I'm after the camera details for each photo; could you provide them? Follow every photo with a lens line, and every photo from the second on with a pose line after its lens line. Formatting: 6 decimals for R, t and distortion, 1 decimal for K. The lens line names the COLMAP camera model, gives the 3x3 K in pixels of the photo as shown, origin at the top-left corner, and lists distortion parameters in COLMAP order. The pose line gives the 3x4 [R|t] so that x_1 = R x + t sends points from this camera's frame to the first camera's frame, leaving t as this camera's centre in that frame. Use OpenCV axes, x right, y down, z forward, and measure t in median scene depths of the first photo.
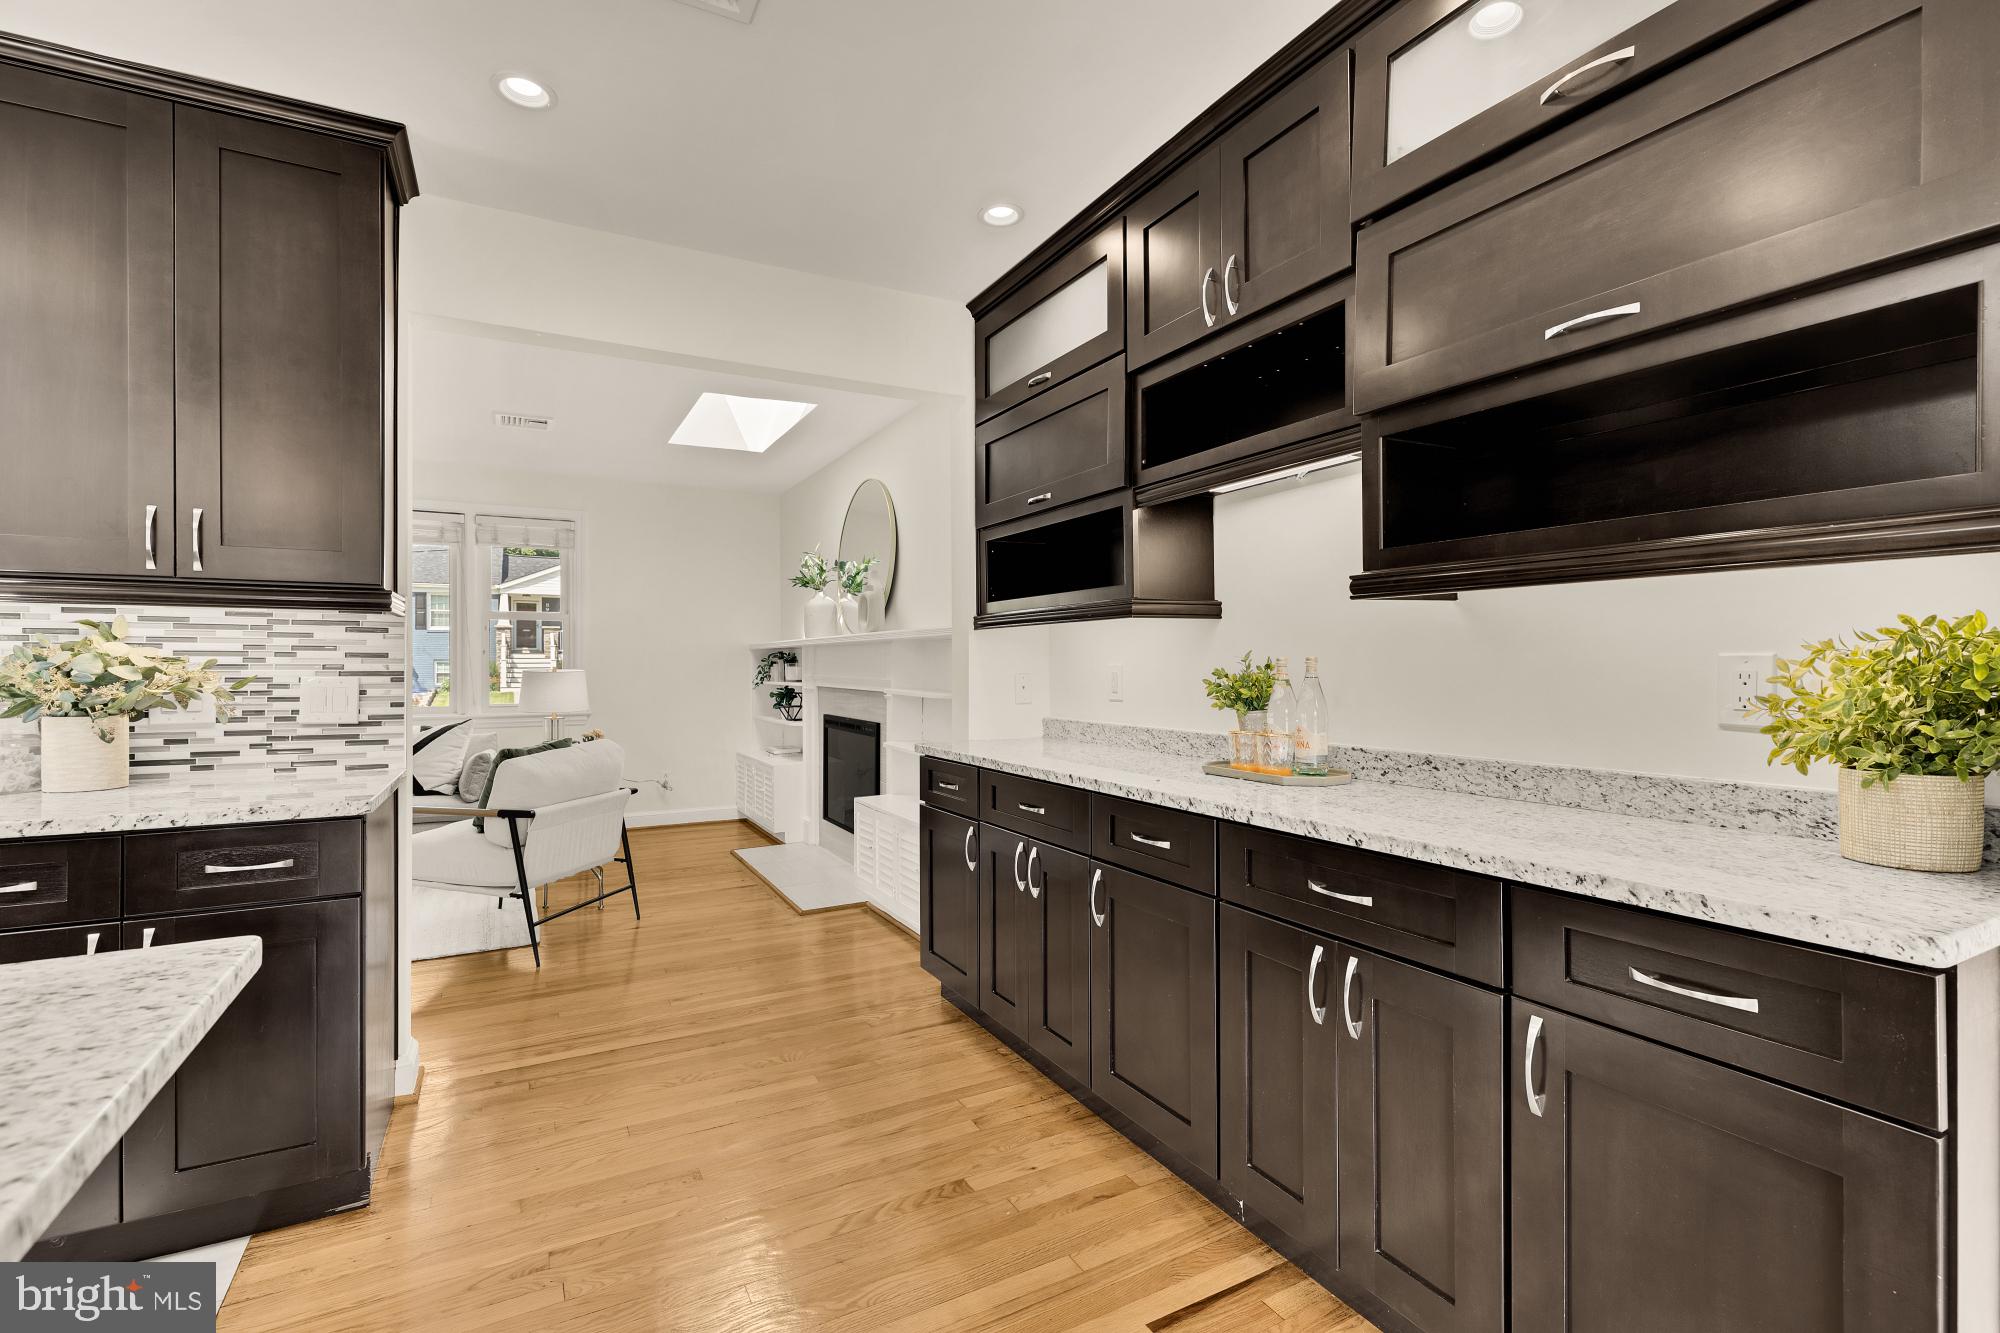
lens RADIAL K [[897.6, 0, 1005.1], [0, 897.6, 660.2], [0, 0, 1]] dist [0.002159, -0.000040]
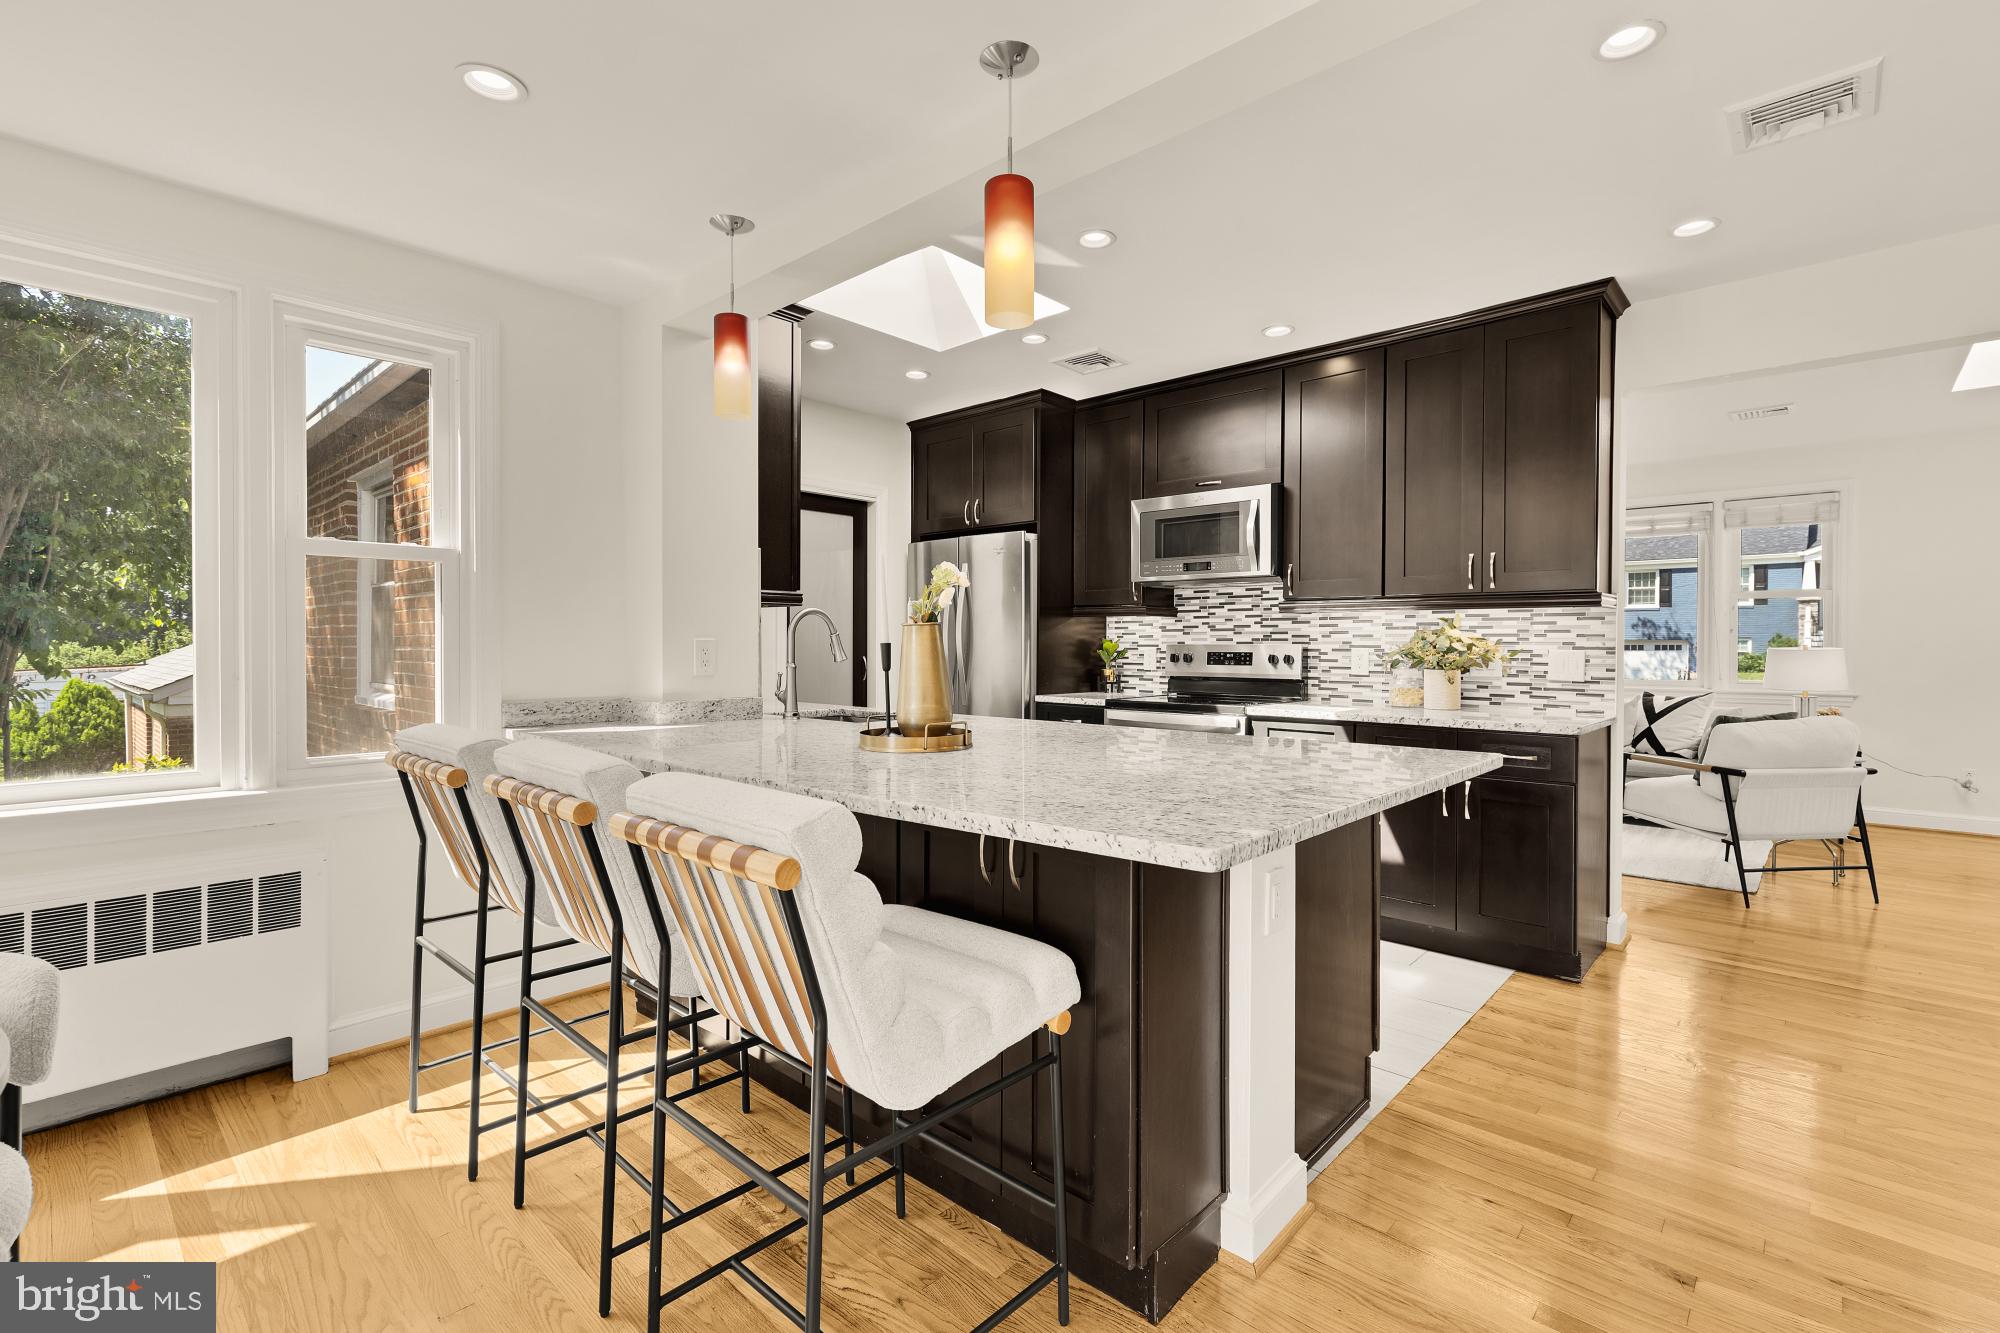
lens RADIAL K [[897.6, 0, 1005.1], [0, 897.6, 660.2], [0, 0, 1]] dist [0.002159, -0.000040]
pose [[0.322916, 0.019844, -0.946220, 0.386471], [0.003058, 0.999753, 0.022010, -0.000789], [0.946423, -0.010001, 0.322776, -0.396249]]
